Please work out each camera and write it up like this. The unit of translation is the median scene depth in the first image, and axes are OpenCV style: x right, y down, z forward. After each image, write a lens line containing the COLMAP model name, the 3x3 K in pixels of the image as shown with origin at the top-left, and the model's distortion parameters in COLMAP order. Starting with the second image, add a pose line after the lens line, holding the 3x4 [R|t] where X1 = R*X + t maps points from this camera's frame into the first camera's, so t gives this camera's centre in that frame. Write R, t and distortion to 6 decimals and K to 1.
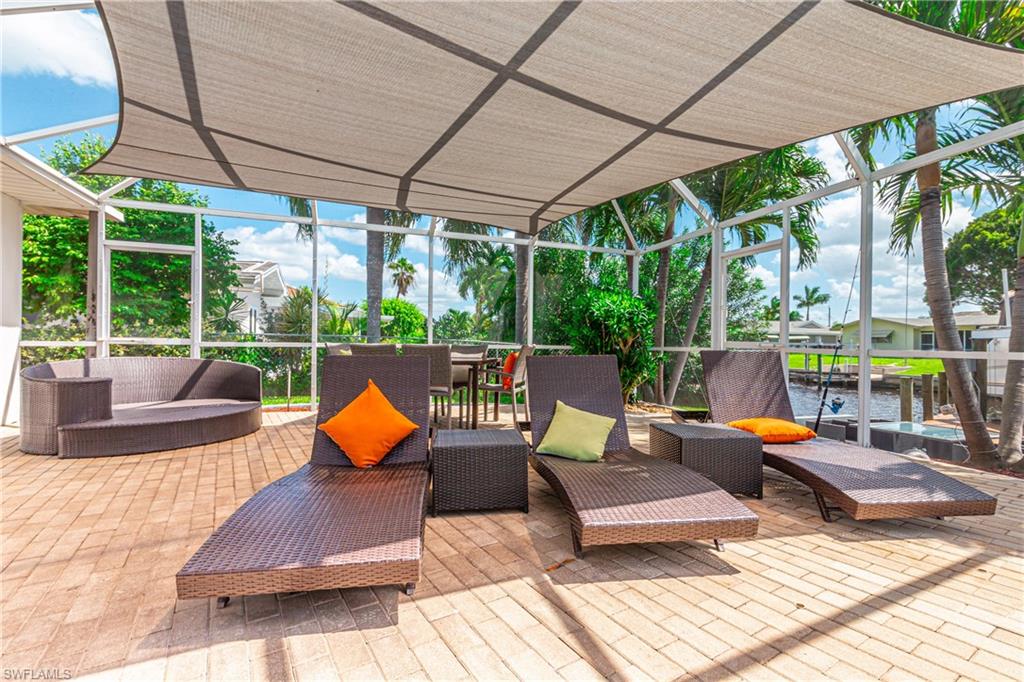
lens RADIAL K [[467.1, 0, 514.9], [0, 467.1, 341.4], [0, 0, 1]] dist [-0.000888, 0.000031]
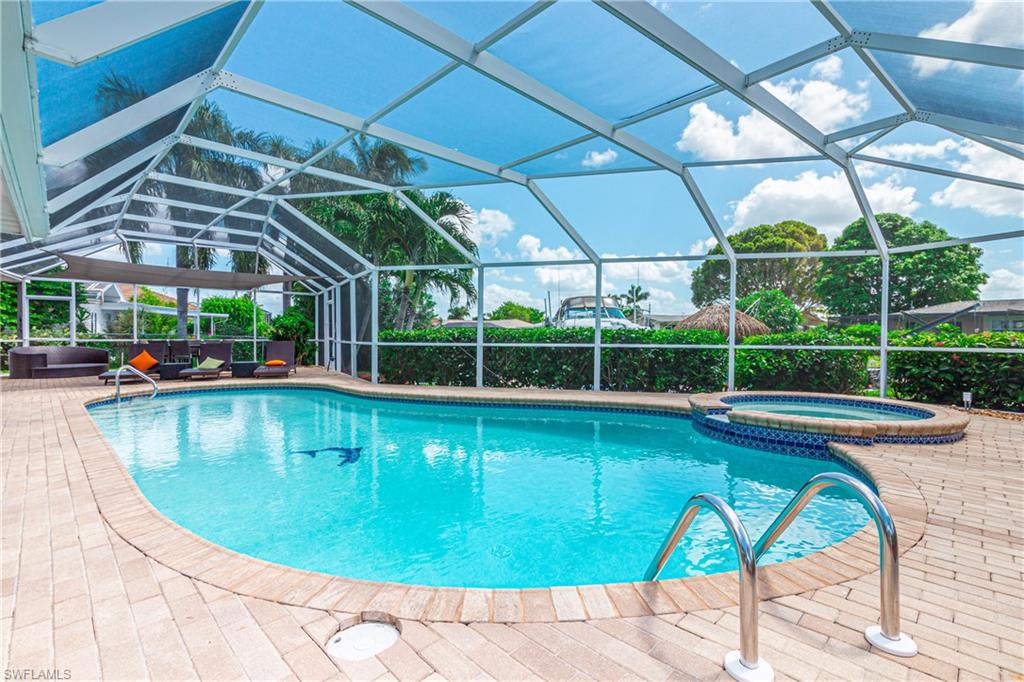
lens RADIAL K [[484.9, 0, 516.1], [0, 484.9, 341.4], [0, 0, 1]] dist [0.002046, 0.000150]
pose [[0.976327, -0.010361, 0.216052, 0.790786], [0.006328, 0.999793, 0.019350, -0.017899], [-0.216208, -0.017525, 0.976190, -1.543018]]
